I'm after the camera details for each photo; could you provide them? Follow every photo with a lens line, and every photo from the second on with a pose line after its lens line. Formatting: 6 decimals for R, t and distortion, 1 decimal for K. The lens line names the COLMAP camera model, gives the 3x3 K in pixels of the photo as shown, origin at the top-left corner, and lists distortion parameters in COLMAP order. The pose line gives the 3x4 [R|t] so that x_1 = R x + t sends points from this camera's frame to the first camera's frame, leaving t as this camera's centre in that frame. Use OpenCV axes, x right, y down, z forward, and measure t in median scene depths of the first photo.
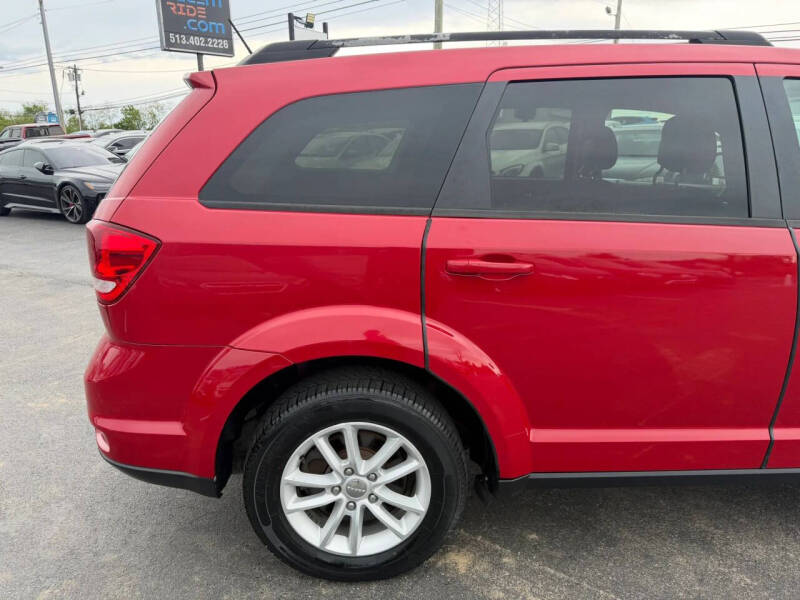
lens RADIAL K [[577.2, 0, 411.7], [0, 577.2, 298.3], [0, 0, 1]] dist [-0.001148, -0.002313]
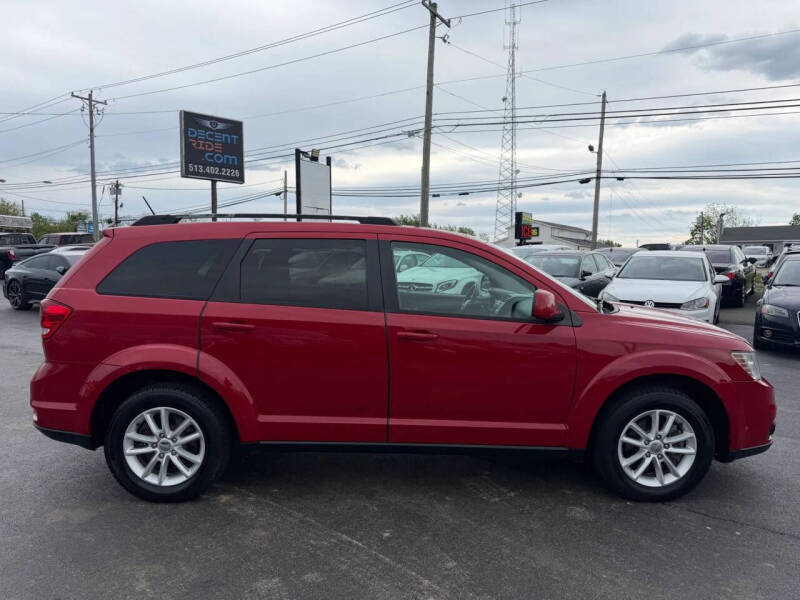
lens RADIAL K [[587.0, 0, 427.6], [0, 587.0, 304.2], [0, 0, 1]] dist [0.068837, -0.123204]
pose [[0.999220, 0.028640, -0.027175, 0.776408], [-0.033115, 0.982759, -0.181899, 0.198598], [0.021497, 0.182657, 0.982942, -0.919883]]
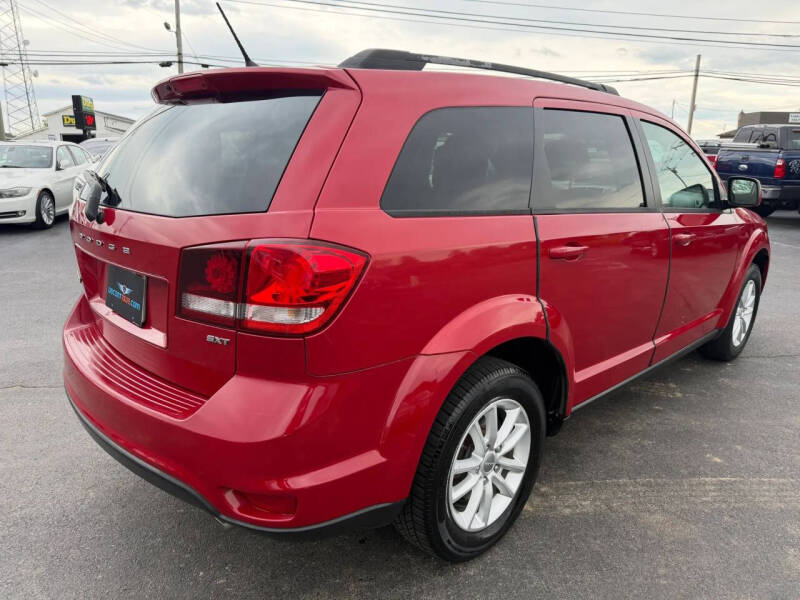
lens RADIAL K [[577.2, 0, 411.7], [0, 577.2, 298.3], [0, 0, 1]] dist [-0.001148, -0.002313]
pose [[0.734095, -0.137857, 0.664906, -0.885460], [0.156387, 0.987177, 0.032014, -0.040326], [-0.660793, 0.080481, 0.746241, 0.245880]]
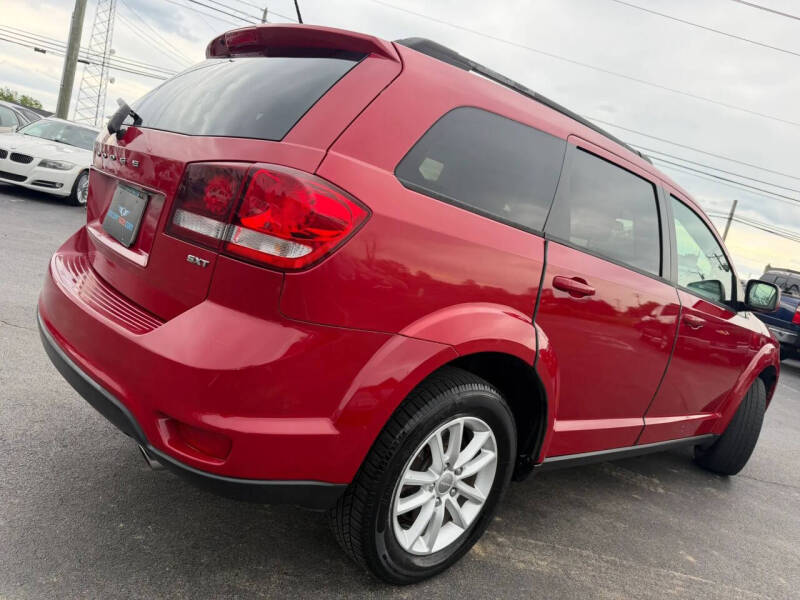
lens RADIAL K [[577.2, 0, 411.7], [0, 577.2, 298.3], [0, 0, 1]] dist [-0.001148, -0.002313]
pose [[0.747345, 0.116707, 0.654106, -0.843853], [-0.068897, 0.992758, -0.098412, 0.106394], [-0.660854, 0.028482, 0.749974, 0.258750]]
